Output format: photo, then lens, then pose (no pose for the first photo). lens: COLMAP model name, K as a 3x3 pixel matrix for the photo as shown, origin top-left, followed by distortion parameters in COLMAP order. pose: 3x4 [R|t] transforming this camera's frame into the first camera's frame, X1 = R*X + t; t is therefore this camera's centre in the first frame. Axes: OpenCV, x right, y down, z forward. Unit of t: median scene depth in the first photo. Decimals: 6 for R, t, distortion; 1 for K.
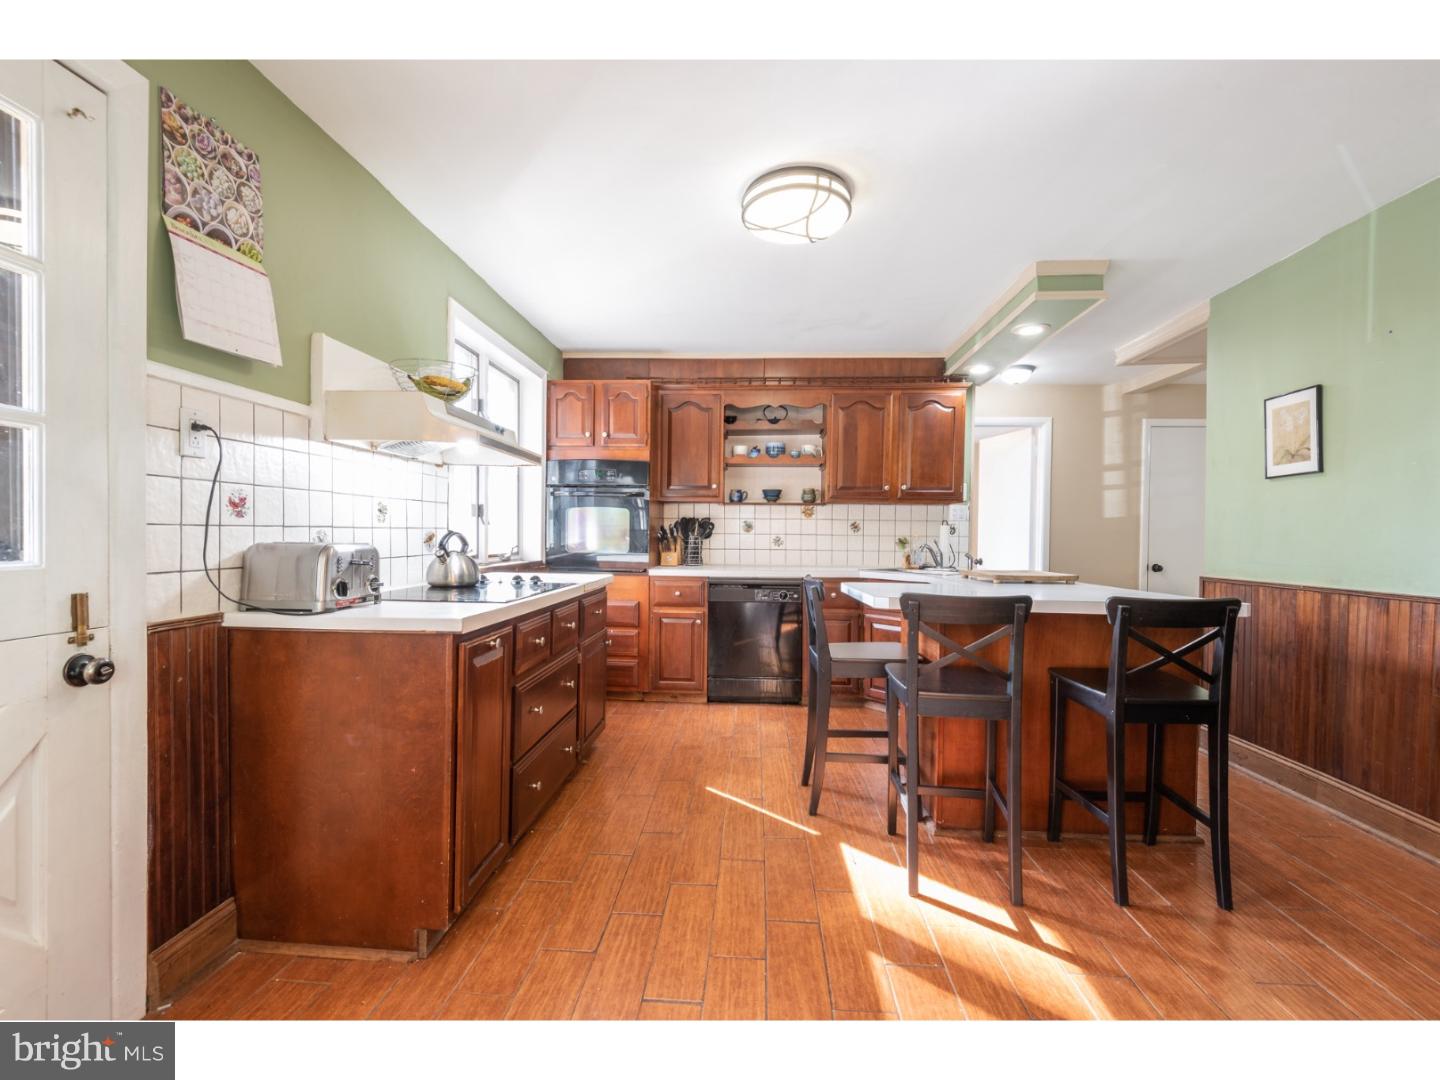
lens RADIAL K [[651.3, 0, 720.0], [0, 651.3, 540.0], [0, 0, 1]] dist [0.041740, -0.021859]
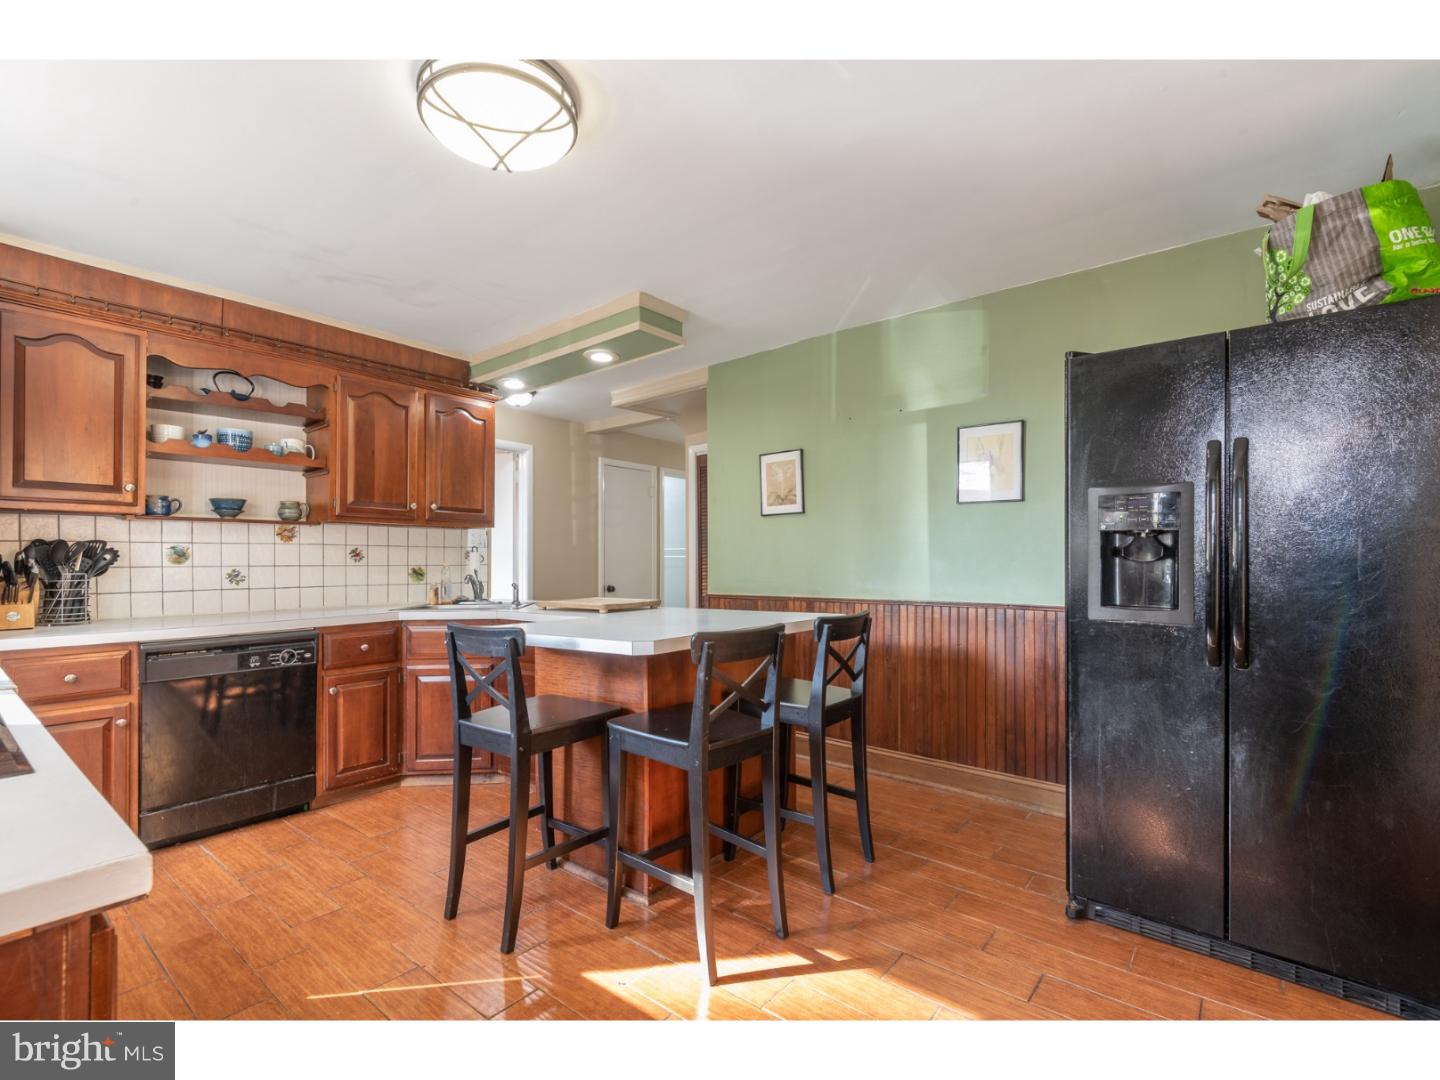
lens RADIAL K [[660.5, 0, 718.6], [0, 660.5, 554.2], [0, 0, 1]] dist [0.040927, -0.021268]
pose [[0.597775, -0.005626, 0.801644, -0.178865], [0.019611, 0.999779, -0.007607, -0.006736], [-0.801424, 0.020269, 0.597753, 0.206025]]
